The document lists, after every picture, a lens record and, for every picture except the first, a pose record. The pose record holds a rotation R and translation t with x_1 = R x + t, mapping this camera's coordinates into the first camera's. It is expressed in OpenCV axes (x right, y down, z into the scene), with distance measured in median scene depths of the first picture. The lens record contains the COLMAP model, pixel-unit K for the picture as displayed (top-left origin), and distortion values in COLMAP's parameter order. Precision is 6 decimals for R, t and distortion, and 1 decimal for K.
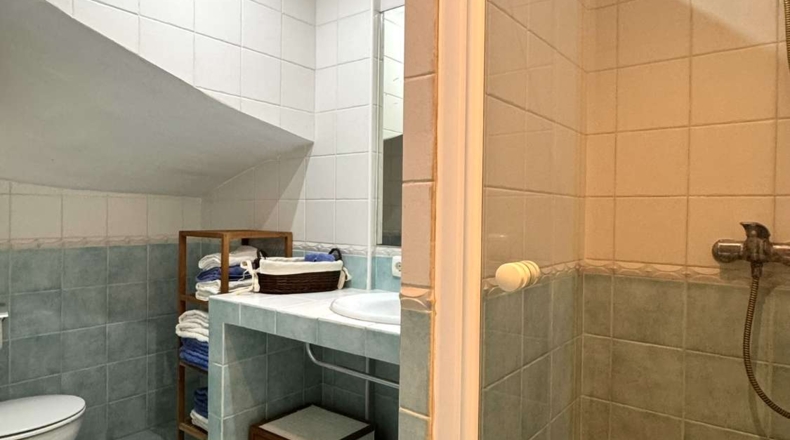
lens RADIAL K [[492.2, 0, 393.6], [0, 492.2, 220.2], [0, 0, 1]] dist [0.000767, 0.003947]
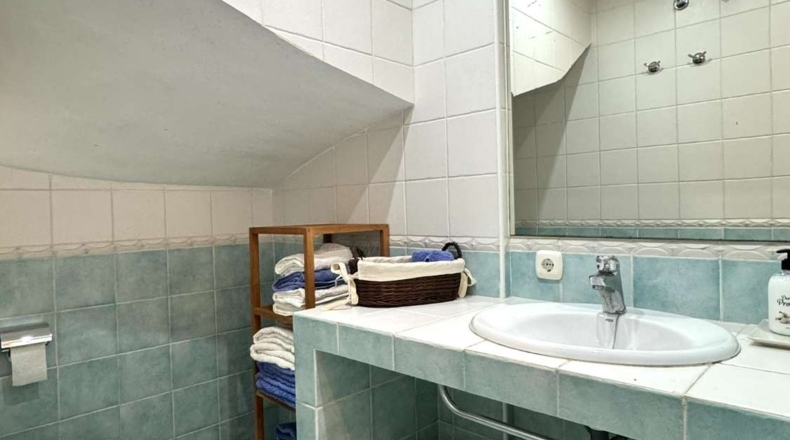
lens RADIAL K [[492.2, 0, 396.9], [0, 492.2, 220.7], [0, 0, 1]] dist [0.000767, 0.003947]
pose [[0.993259, -0.038067, -0.109486, -0.114787], [0.039074, 0.999211, 0.007068, 0.014815], [0.109131, -0.011299, 0.993963, 0.243549]]
